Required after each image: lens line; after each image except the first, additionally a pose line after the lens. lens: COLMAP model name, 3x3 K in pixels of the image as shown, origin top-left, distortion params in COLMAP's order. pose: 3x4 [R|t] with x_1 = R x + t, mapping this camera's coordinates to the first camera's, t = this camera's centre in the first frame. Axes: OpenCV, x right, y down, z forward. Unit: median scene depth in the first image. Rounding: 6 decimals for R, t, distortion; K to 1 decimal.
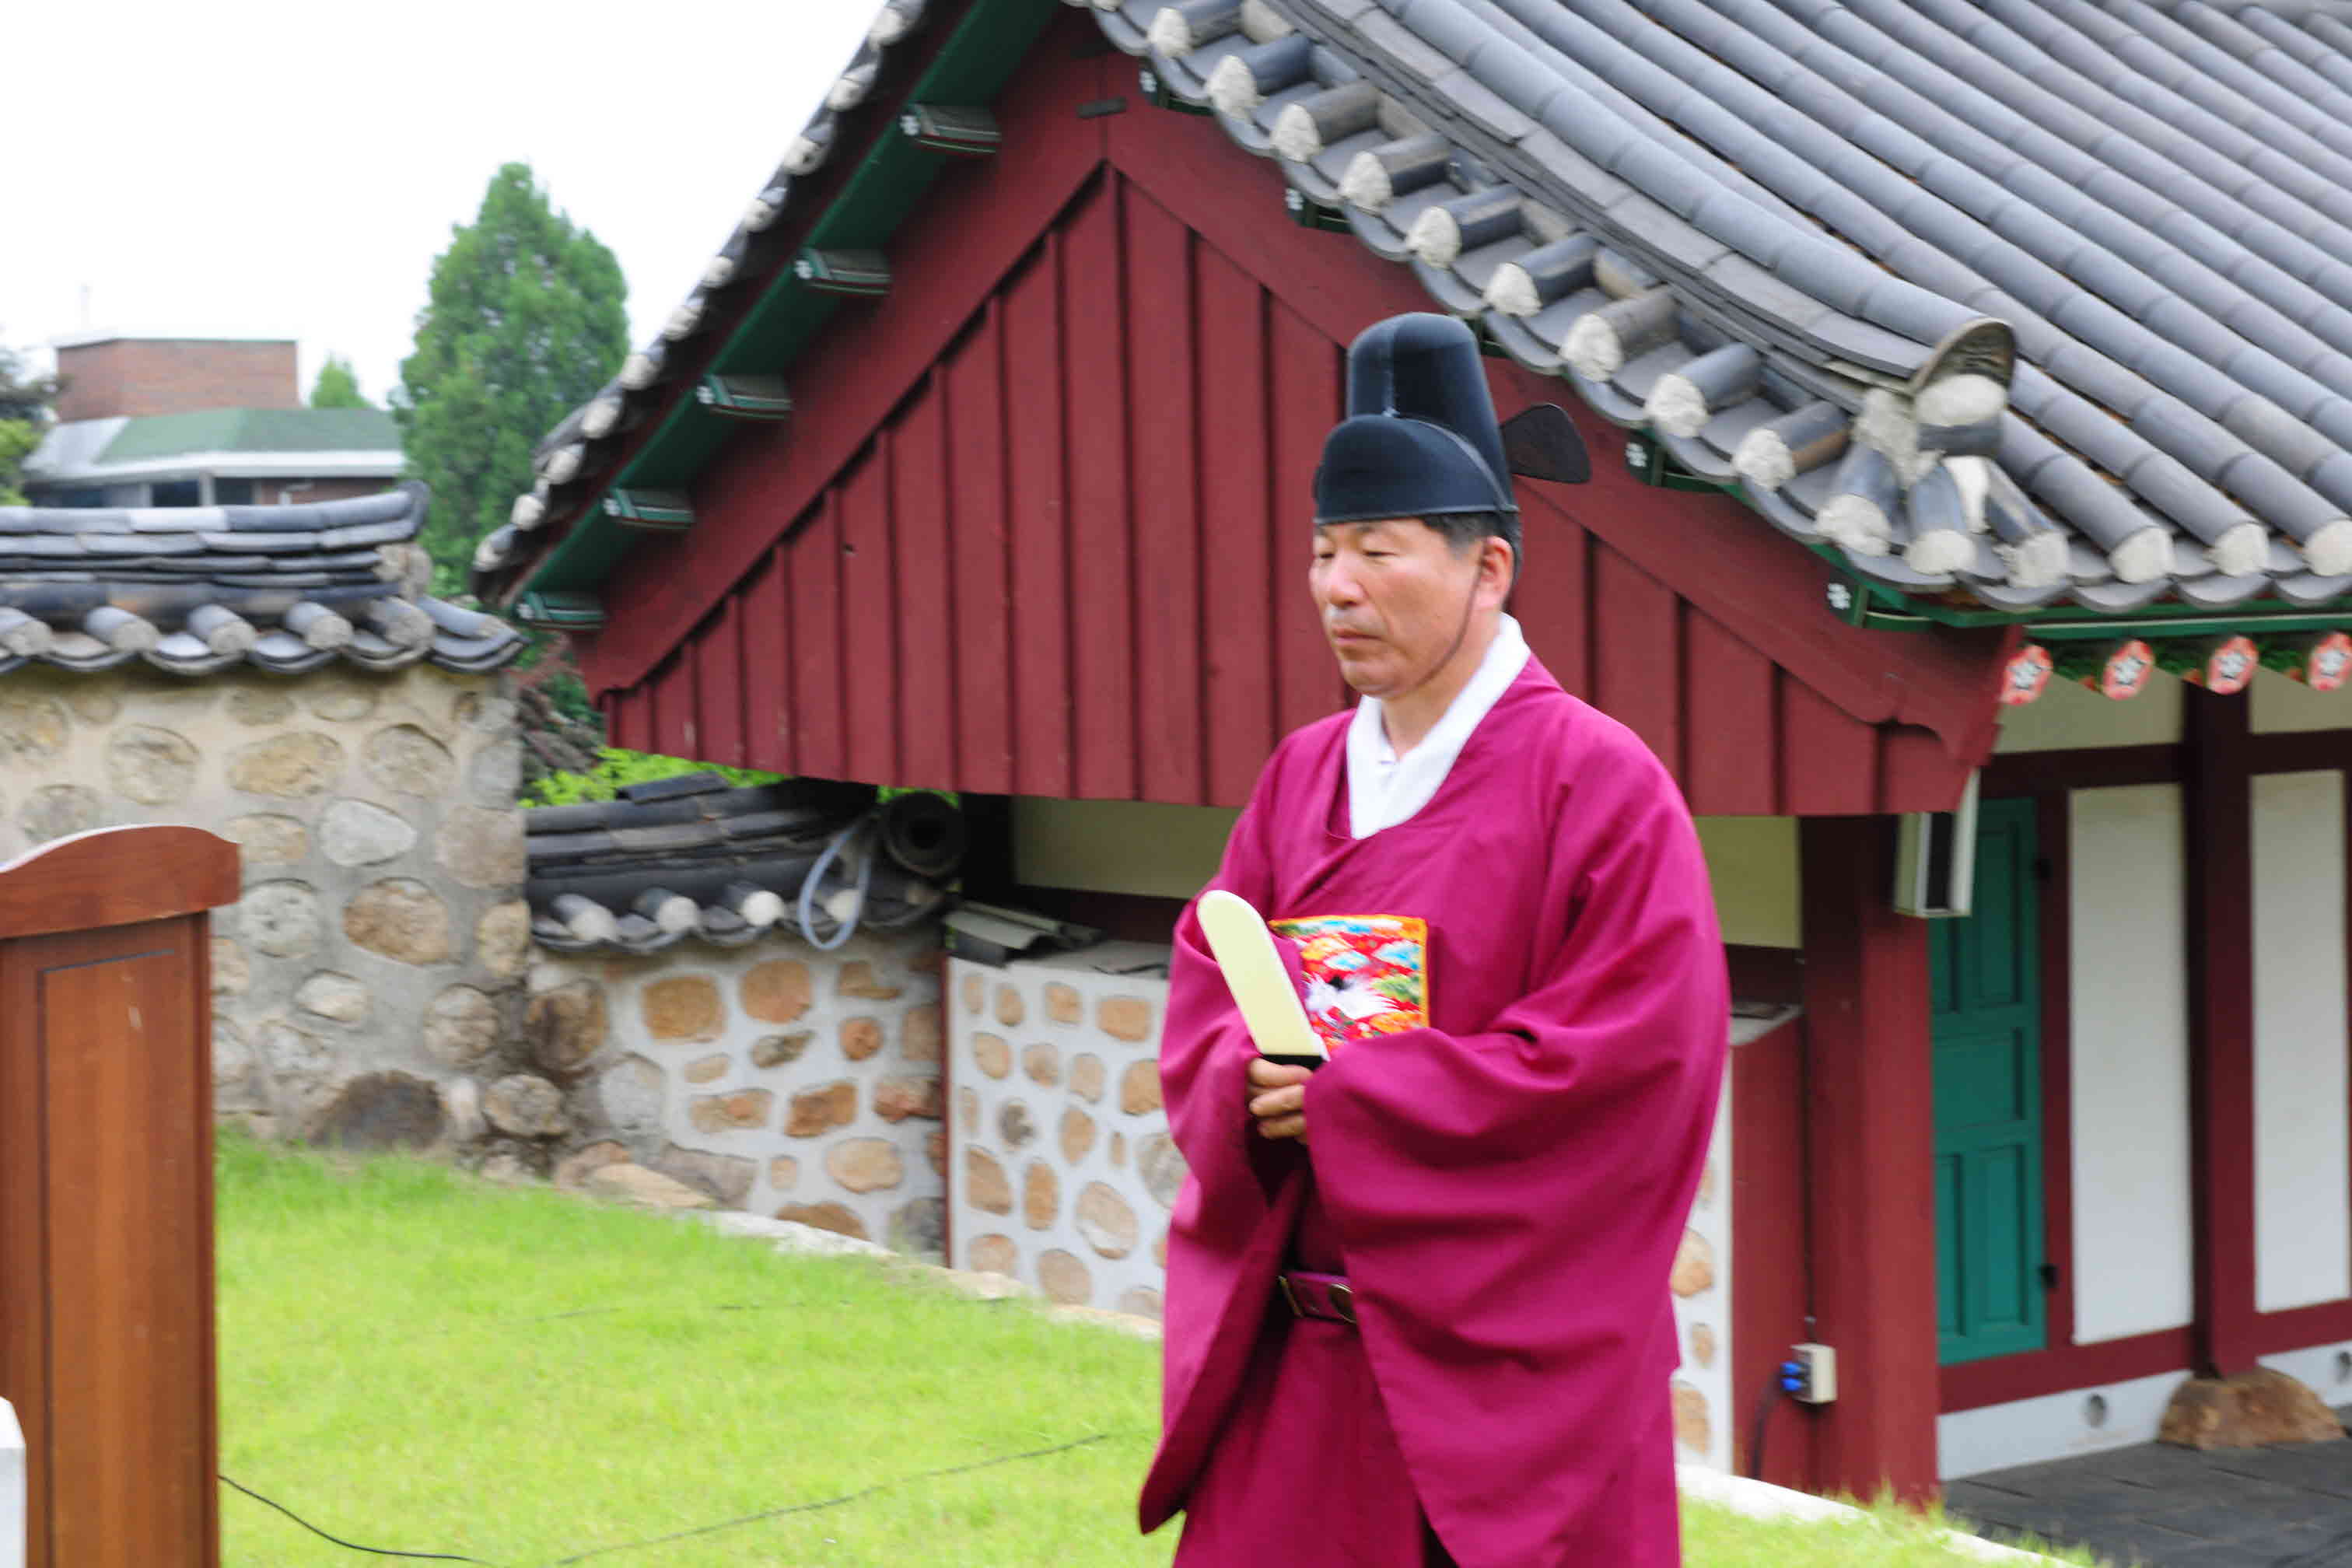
lens RADIAL K [[4434.5, 0, 1176.0], [0, 4434.5, 784.0], [0, 0, 1]] dist [0.124865, -0.034692]
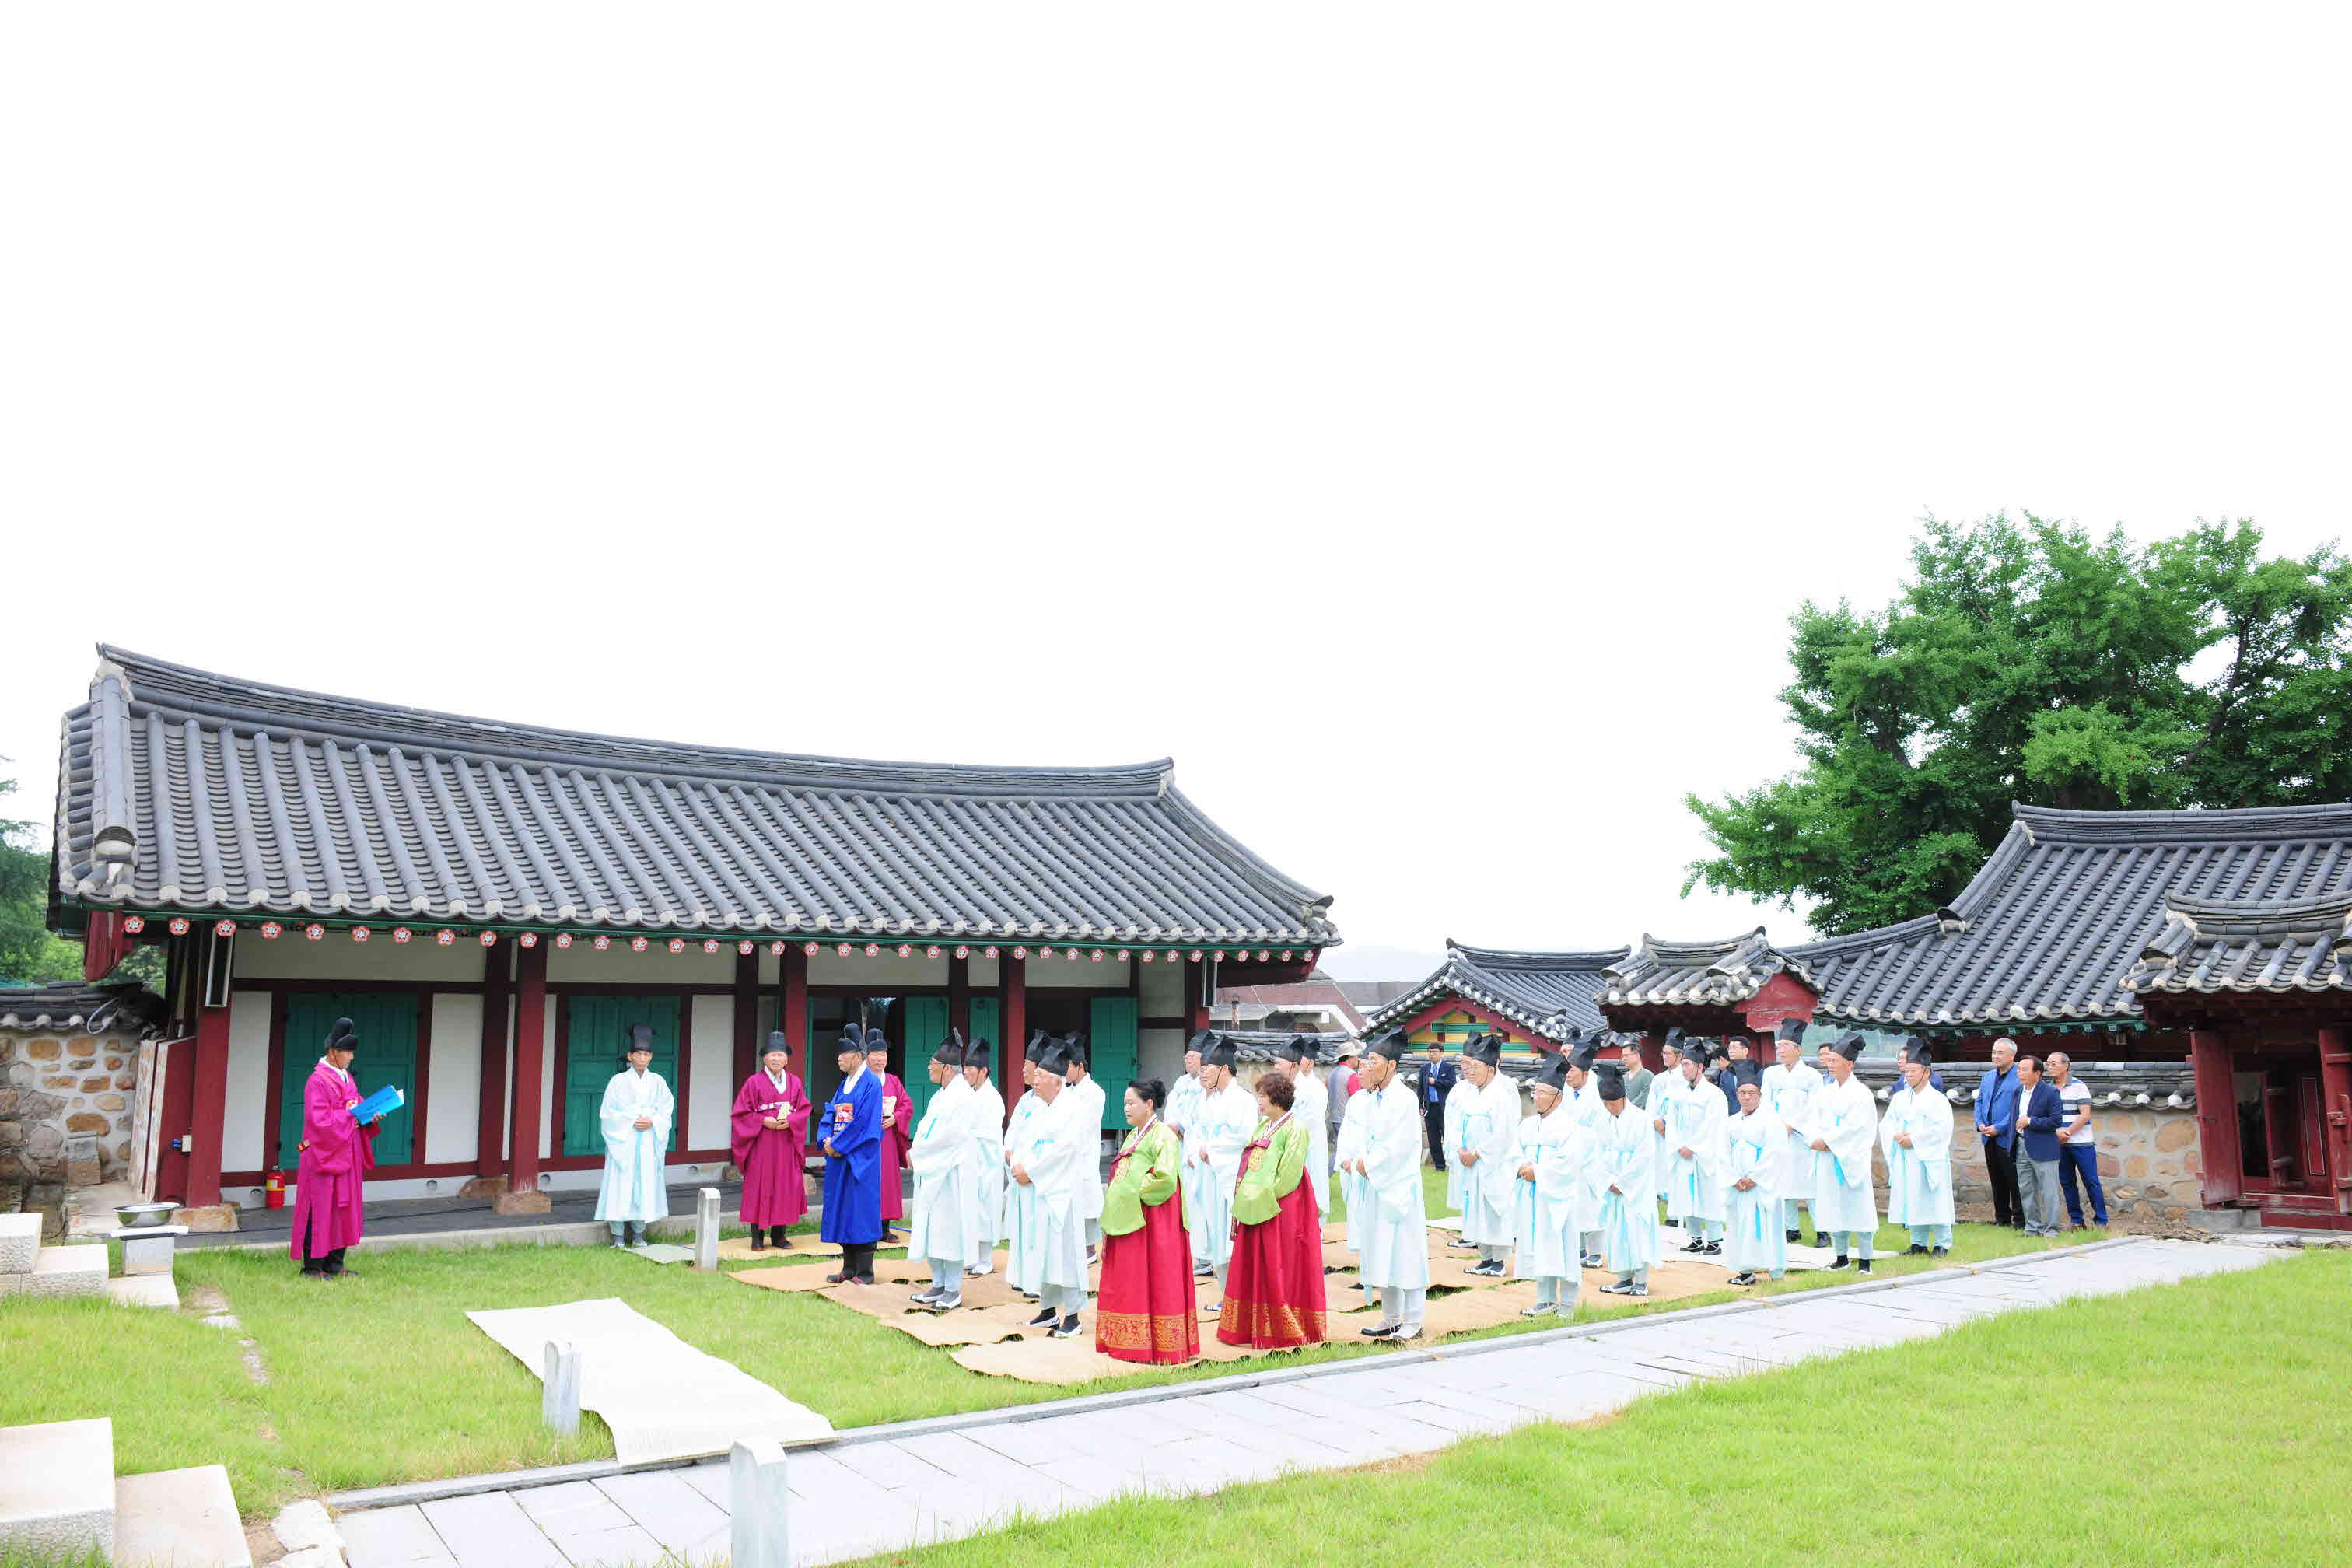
lens RADIAL K [[1613.2, 0, 1176.0], [0, 1613.2, 784.0], [0, 0, 1]] dist [-0.041067, -0.006847]
pose [[0.999329, 0.028914, 0.022500, 0.692434], [-0.024015, 0.980761, -0.193729, 0.063084], [-0.027669, 0.193058, 0.980797, -0.207175]]
